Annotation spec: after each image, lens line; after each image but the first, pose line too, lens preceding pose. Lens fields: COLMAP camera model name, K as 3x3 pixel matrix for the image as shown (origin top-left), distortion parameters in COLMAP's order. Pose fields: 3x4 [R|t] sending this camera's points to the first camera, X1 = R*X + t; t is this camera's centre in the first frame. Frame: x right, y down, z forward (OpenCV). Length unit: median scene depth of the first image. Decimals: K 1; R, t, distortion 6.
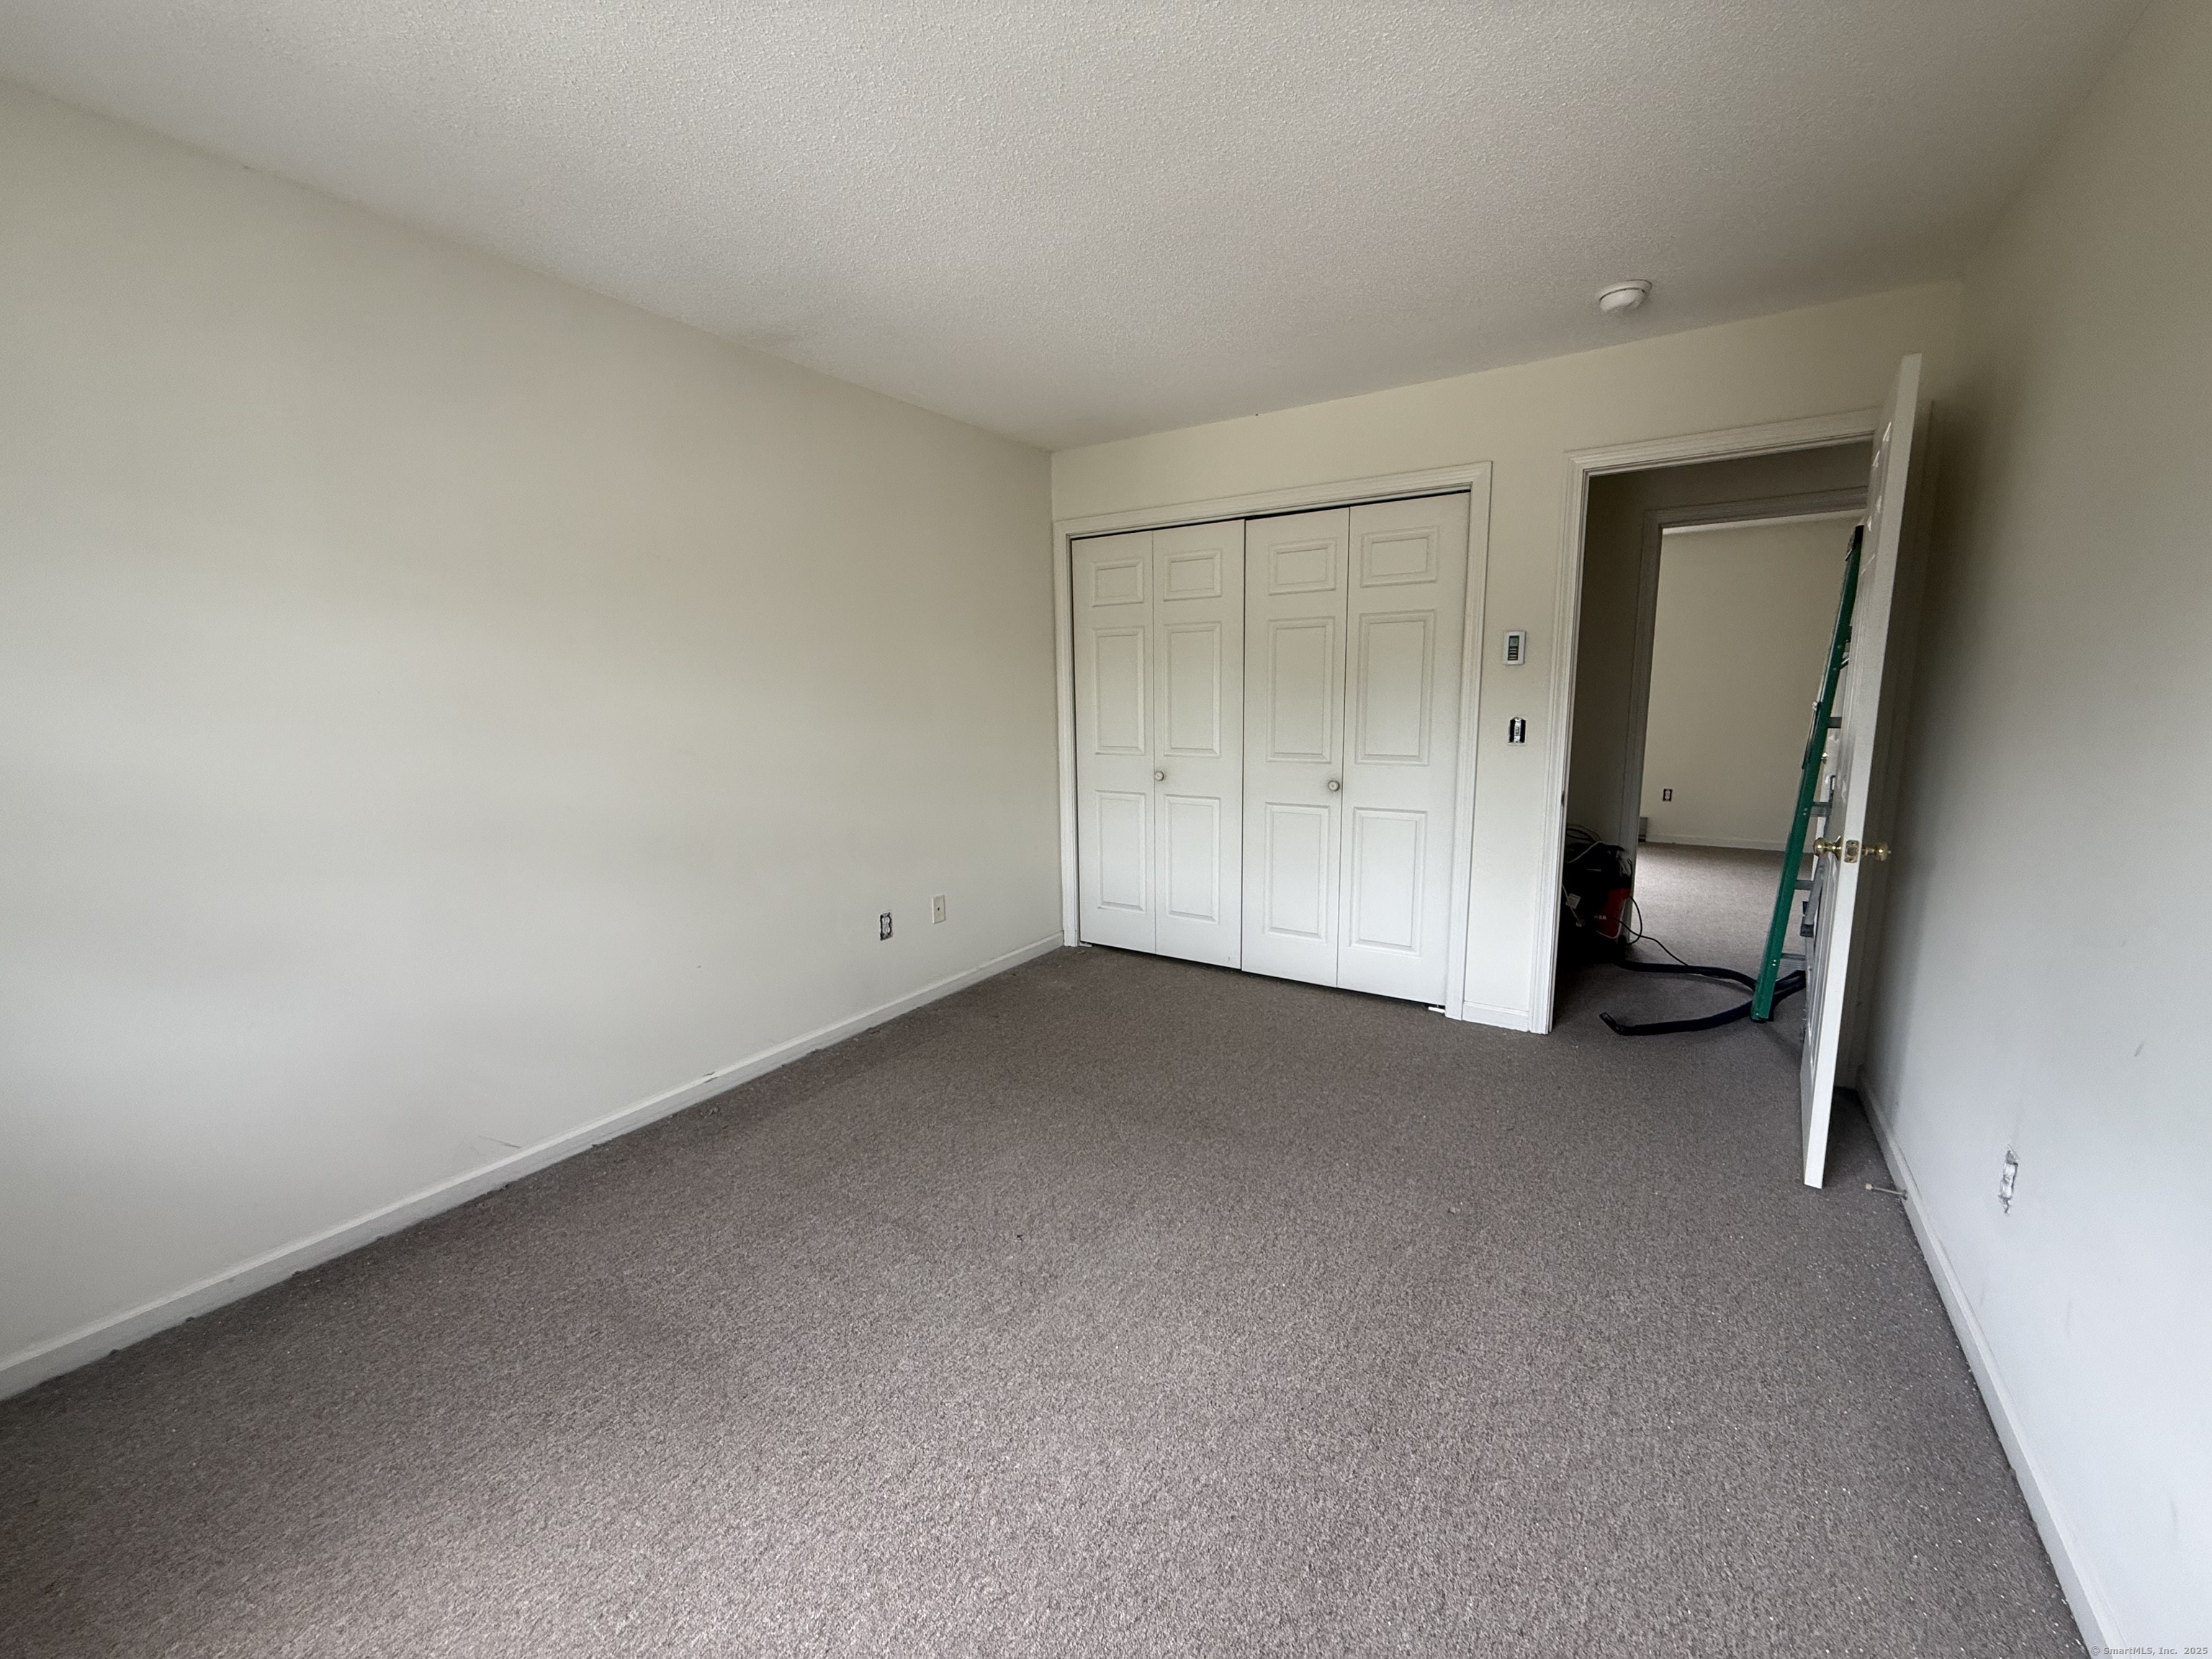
lens RADIAL K [[879.0, 0, 1101.9], [0, 879.0, 834.9], [0, 0, 1]] dist [-0.000215, -0.000216]
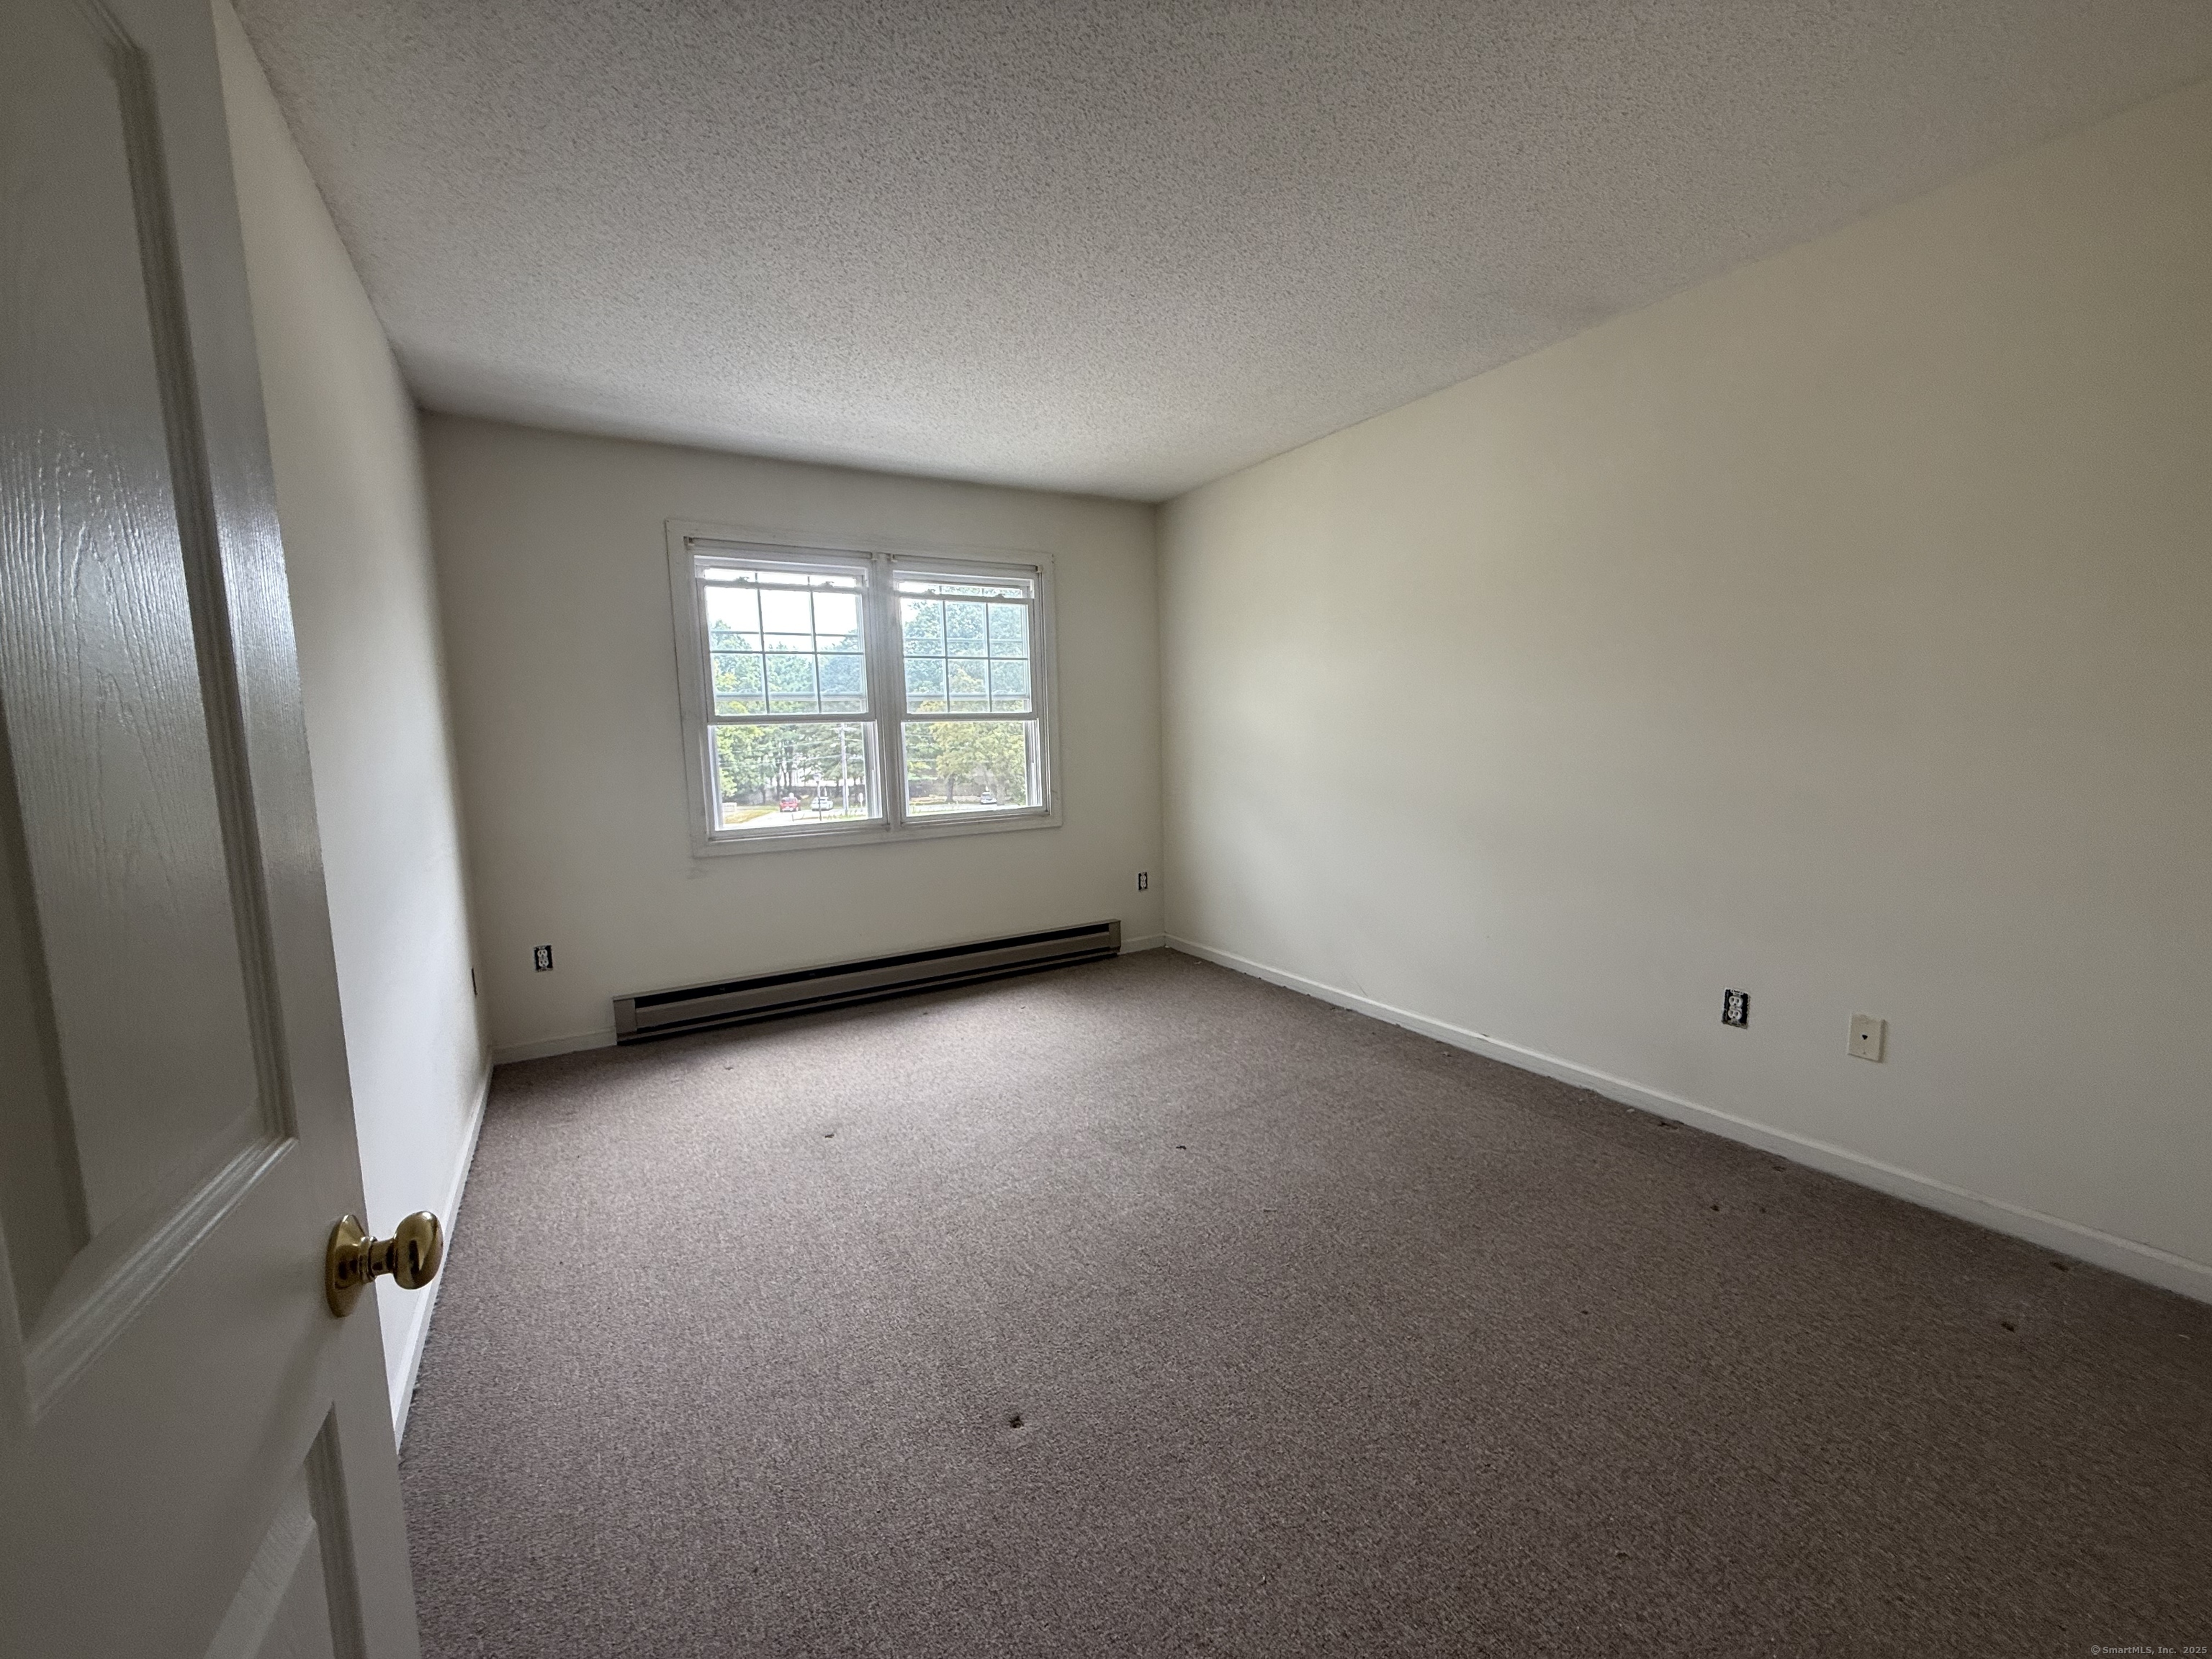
lens RADIAL K [[931.7, 0, 1128.5], [0, 931.7, 804.5], [0, 0, 1]] dist [0.017121, -0.000070]
pose [[-0.433782, 0.102069, -0.895218, 0.834160], [-0.113902, 0.979380, 0.166857, -0.171805], [0.893789, 0.174347, -0.413212, 1.099635]]
